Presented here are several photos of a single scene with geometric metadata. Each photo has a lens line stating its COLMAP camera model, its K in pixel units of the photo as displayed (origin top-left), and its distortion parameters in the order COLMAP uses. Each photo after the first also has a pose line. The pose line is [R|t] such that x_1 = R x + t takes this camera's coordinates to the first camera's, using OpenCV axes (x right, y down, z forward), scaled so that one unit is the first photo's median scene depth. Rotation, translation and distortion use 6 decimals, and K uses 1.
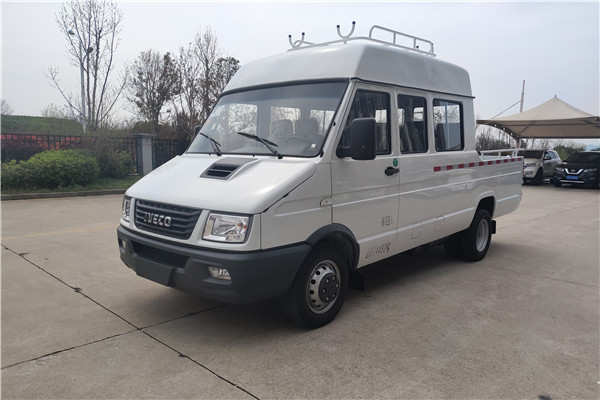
lens RADIAL K [[469.2, 0, 300.4], [0, 469.2, 209.6], [0, 0, 1]] dist [0.014084, 0.001596]
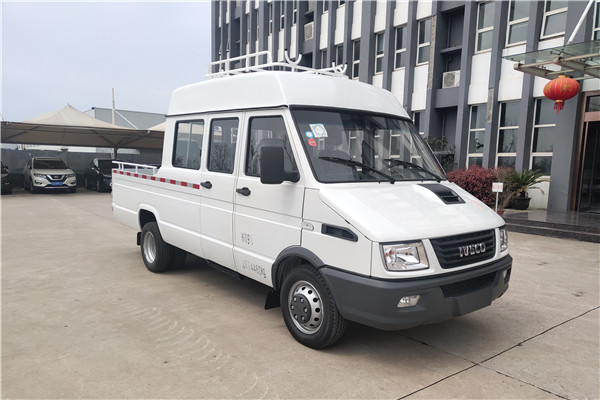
lens RADIAL K [[447.6, 0, 301.2], [0, 447.6, 222.5], [0, 0, 1]] dist [-0.000135, -0.004809]
pose [[0.141780, -0.144193, 0.979340, -1.334710], [0.117214, 0.984819, 0.128030, -0.209386], [-0.982934, 0.096640, 0.156529, 1.249841]]
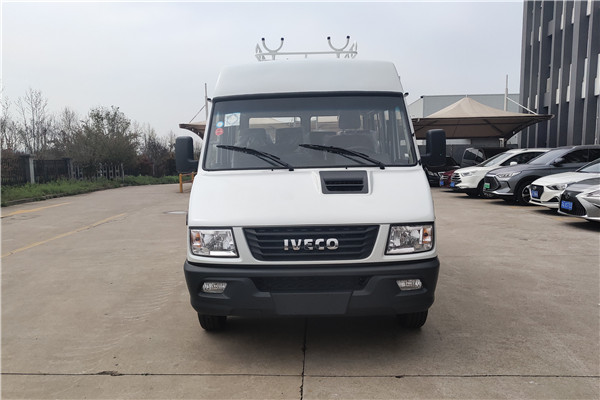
lens RADIAL K [[545.4, 0, 300.0], [0, 545.4, 200.0], [0, 0, 1]] dist [0.000068, -0.014106]
pose [[0.749899, -0.089758, 0.655435, -1.019766], [0.119623, 0.992819, -0.000903, -0.066204], [-0.650647, 0.079083, 0.755251, 0.240484]]
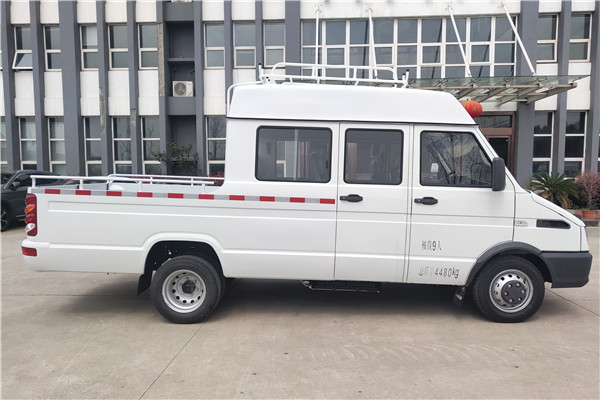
lens RADIAL K [[453.8, 0, 300.0], [0, 453.8, 200.0], [0, 0, 1]] dist [0.006850, -0.003134]
pose [[-0.663732, -0.064134, 0.745216, -0.887926], [0.086835, 0.982973, 0.161937, -0.396754], [-0.742913, 0.172193, -0.646862, 2.668101]]
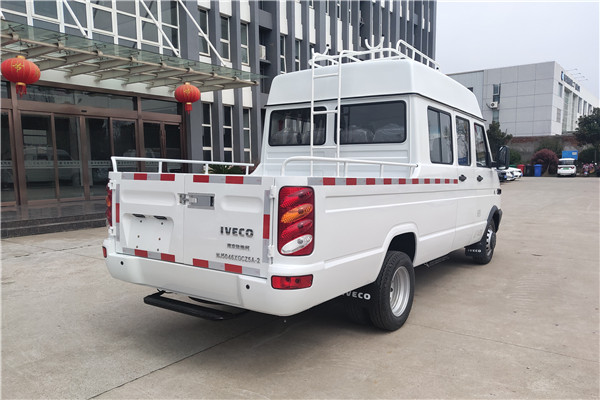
lens RADIAL K [[494.2, 0, 300.1], [0, 494.2, 232.2], [0, 0, 1]] dist [-0.003062, -0.006696]
pose [[-0.990167, 0.008797, -0.139615, 0.703928], [-0.028933, 0.963565, 0.265905, -0.420615], [0.136867, 0.267329, -0.953836, 3.217839]]
